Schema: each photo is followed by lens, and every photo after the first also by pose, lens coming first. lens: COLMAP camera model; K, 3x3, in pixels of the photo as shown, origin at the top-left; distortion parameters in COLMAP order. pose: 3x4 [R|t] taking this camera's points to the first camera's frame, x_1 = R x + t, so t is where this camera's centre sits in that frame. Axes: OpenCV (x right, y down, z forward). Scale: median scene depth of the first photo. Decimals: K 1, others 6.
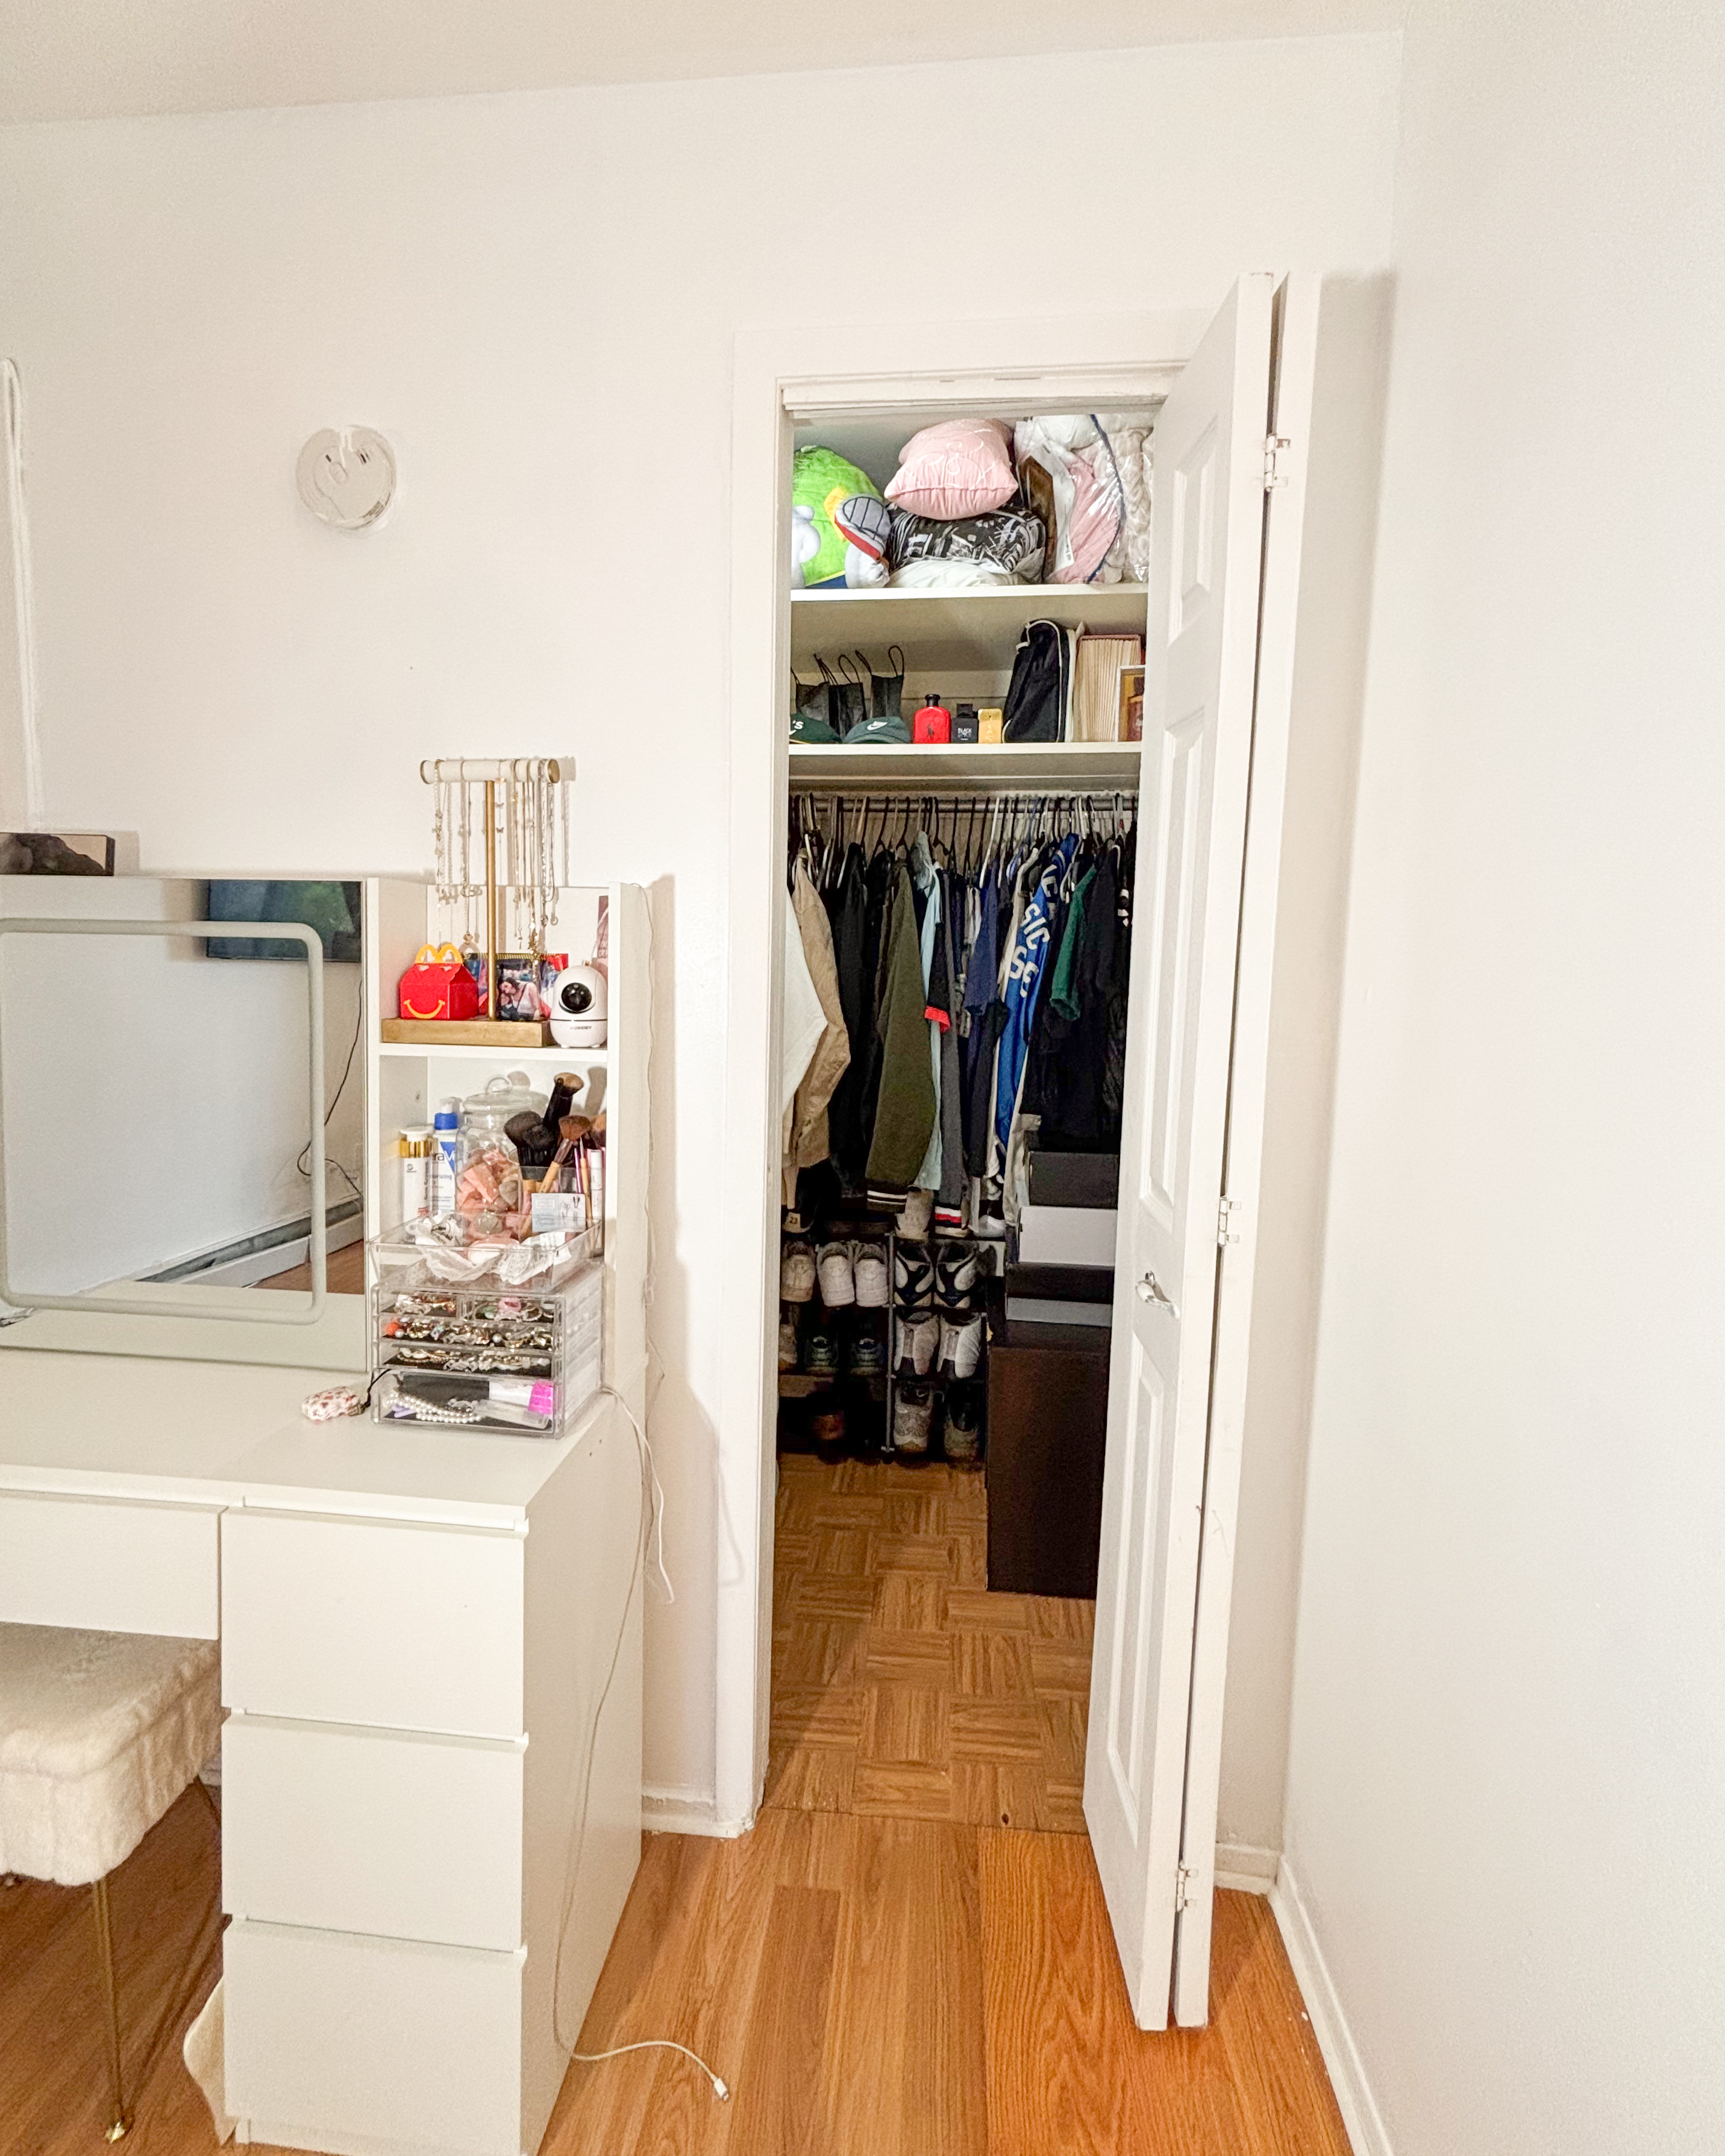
lens RADIAL K [[943.7, 0, 864.9], [0, 943.7, 994.7], [0, 0, 1]] dist [-0.018266, -0.000057]
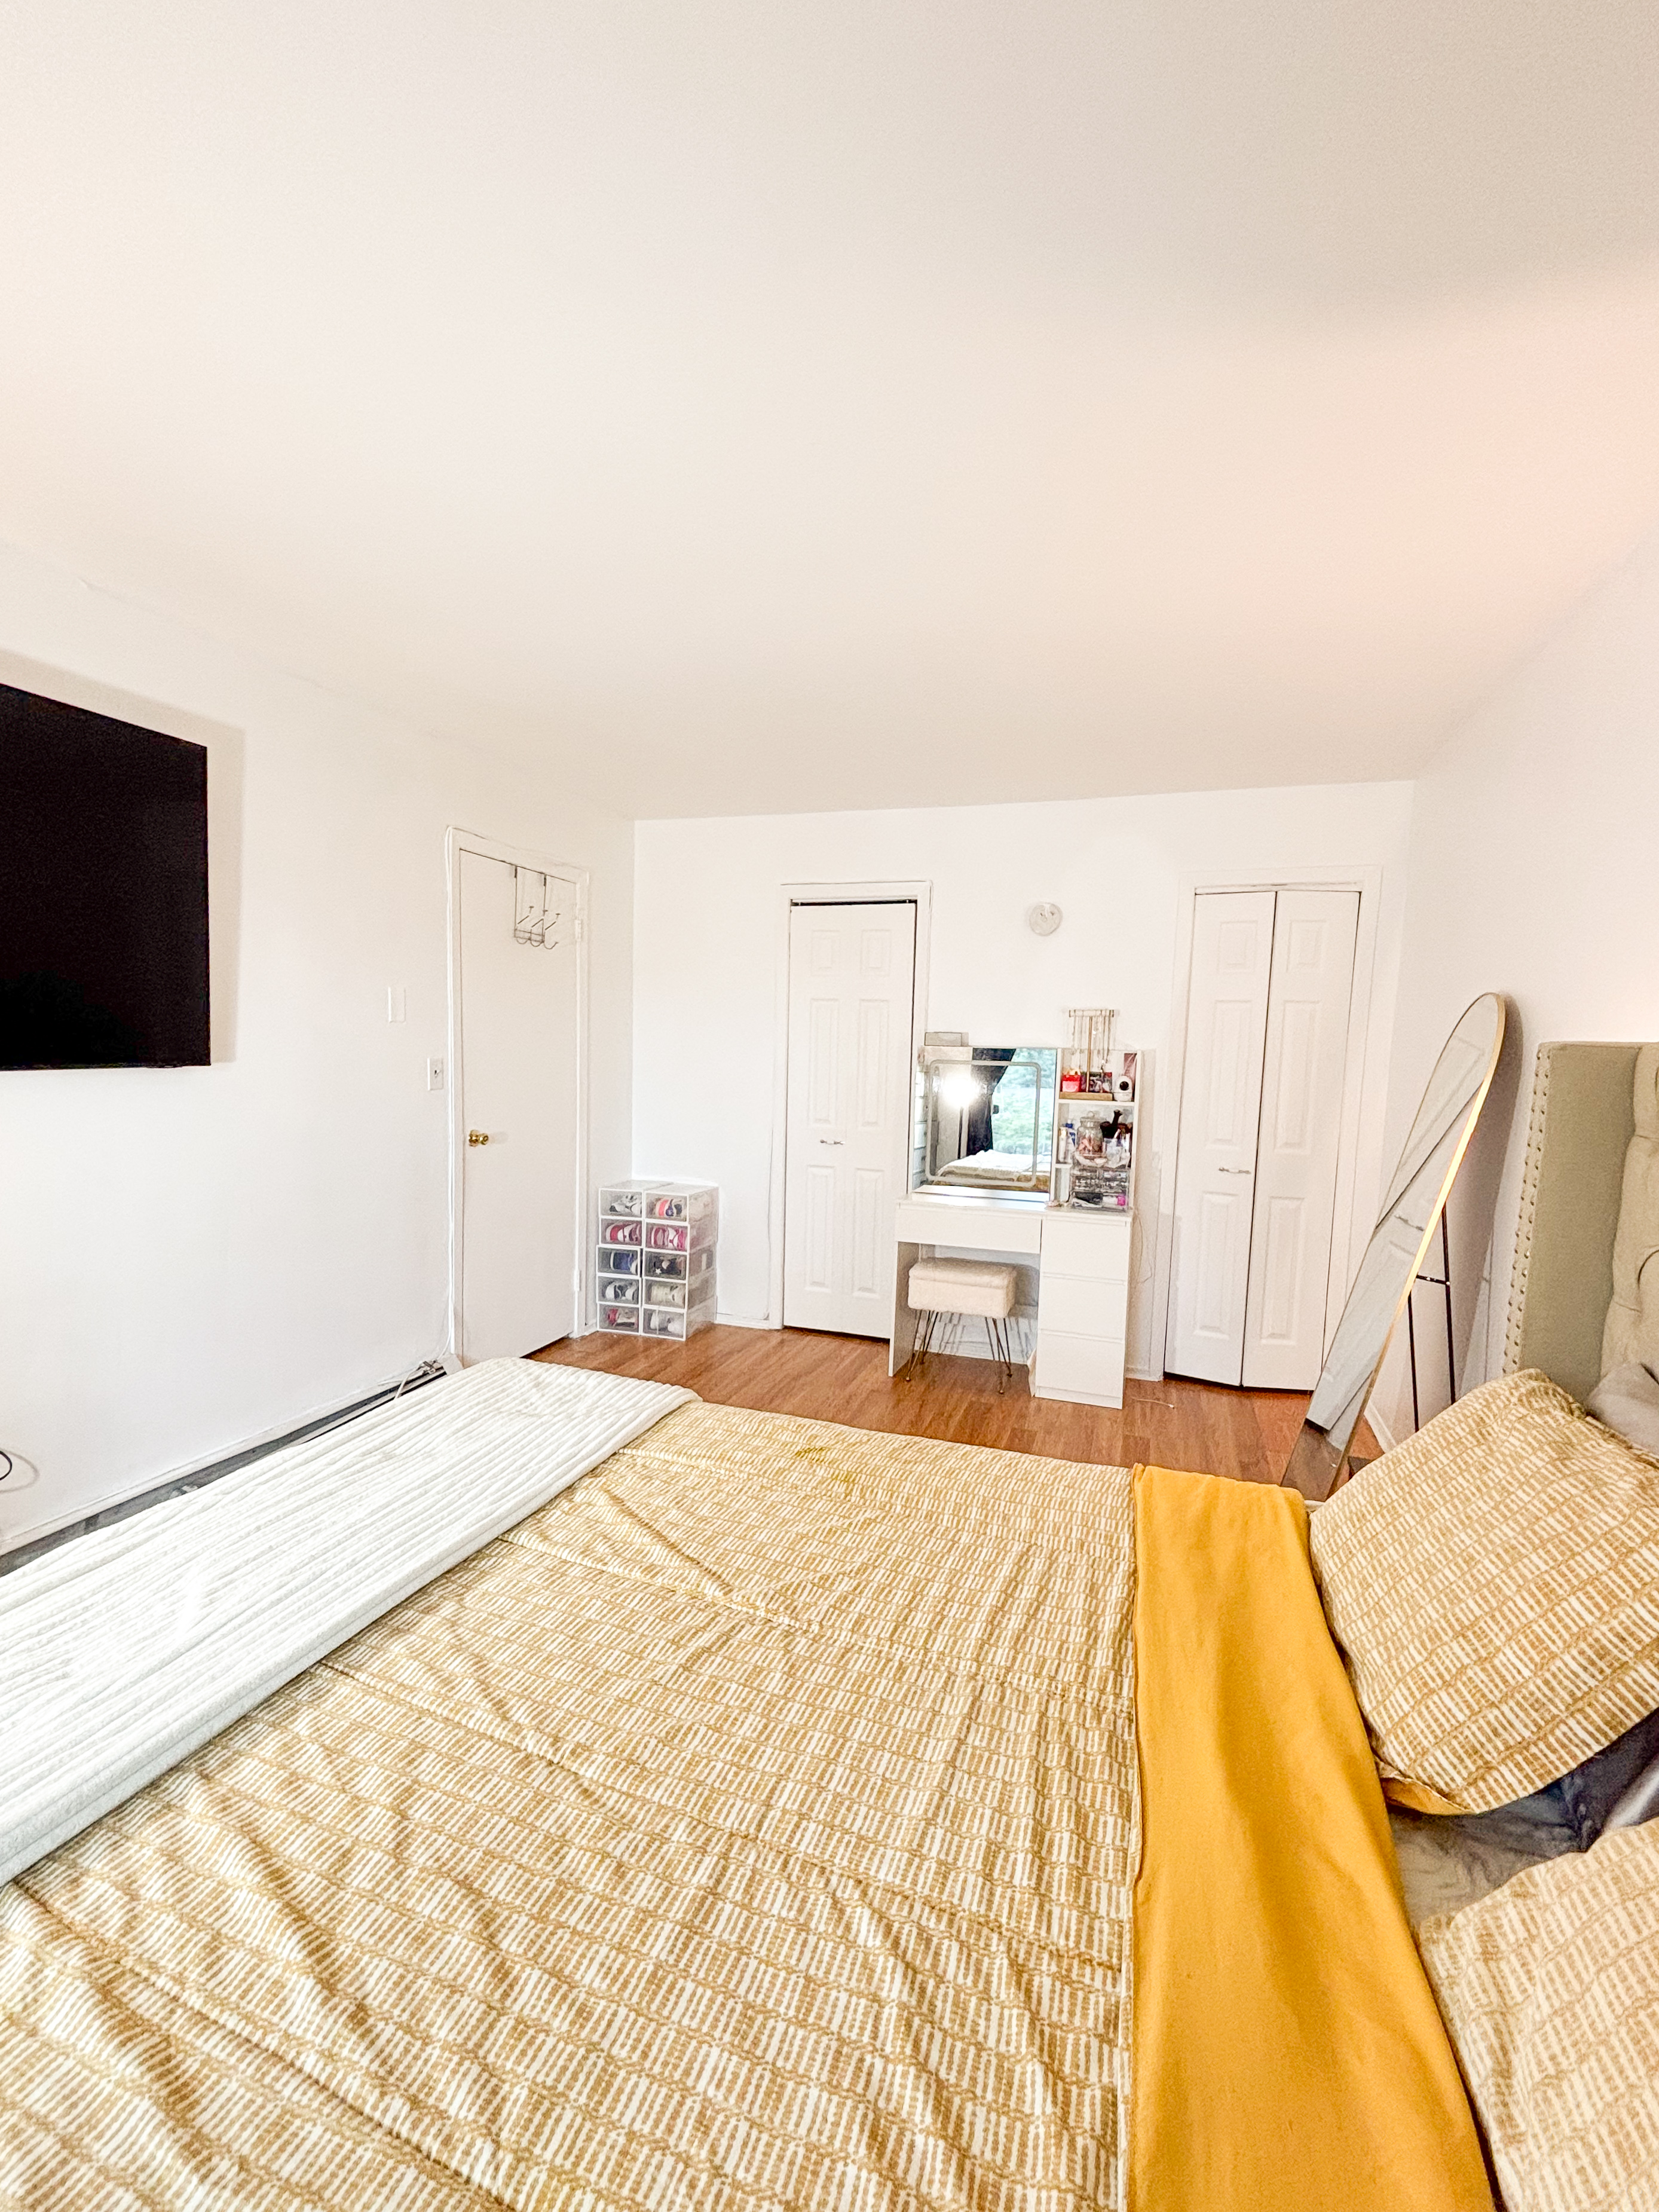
lens RADIAL K [[913.5, 0, 831.8], [0, 913.5, 1112.2], [0, 0, 1]] dist [-0.020456, -0.000003]
pose [[0.975277, 0.028283, -0.219170, -0.574096], [-0.029348, 0.999568, -0.001603, 0.123030], [0.219030, 0.007995, 0.975685, -2.176246]]
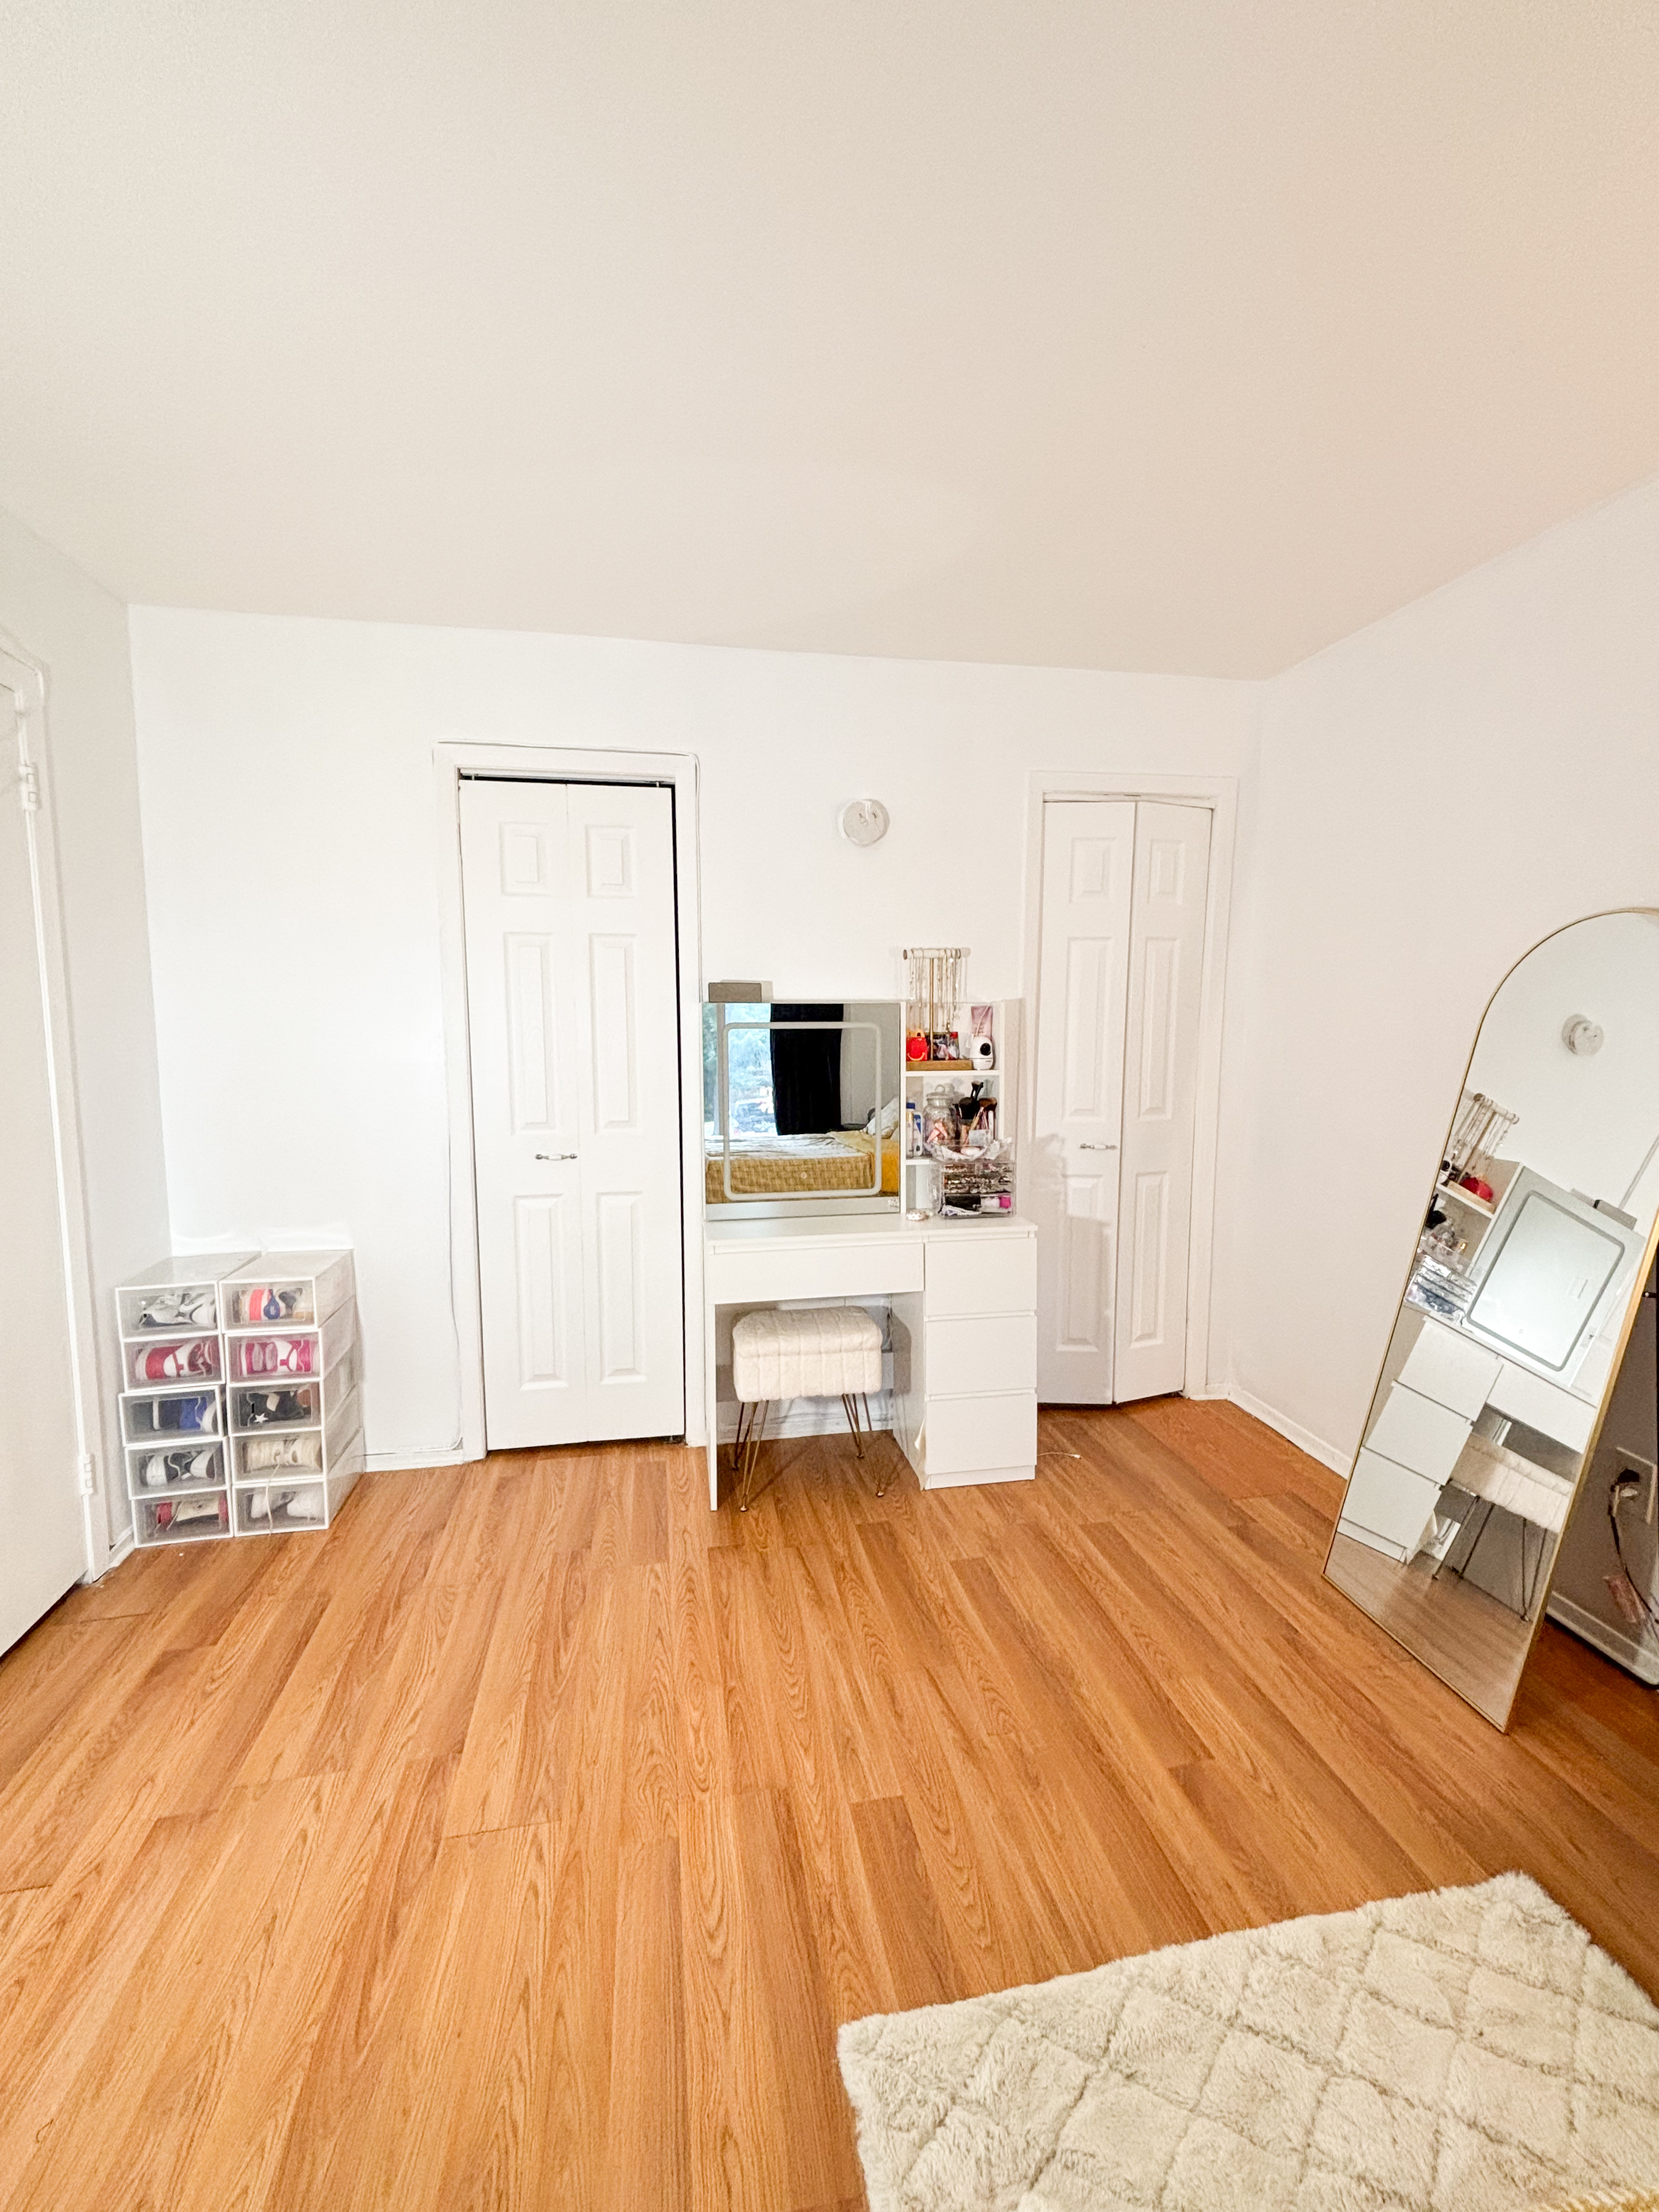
lens RADIAL K [[913.7, 0, 831.9], [0, 913.7, 1112.2], [0, 0, 1]] dist [-0.020456, -0.000003]
pose [[0.958256, -0.046075, 0.282175, -1.310763], [0.039033, 0.998771, 0.030530, 0.076168], [-0.283234, -0.018241, 0.958877, -1.114709]]
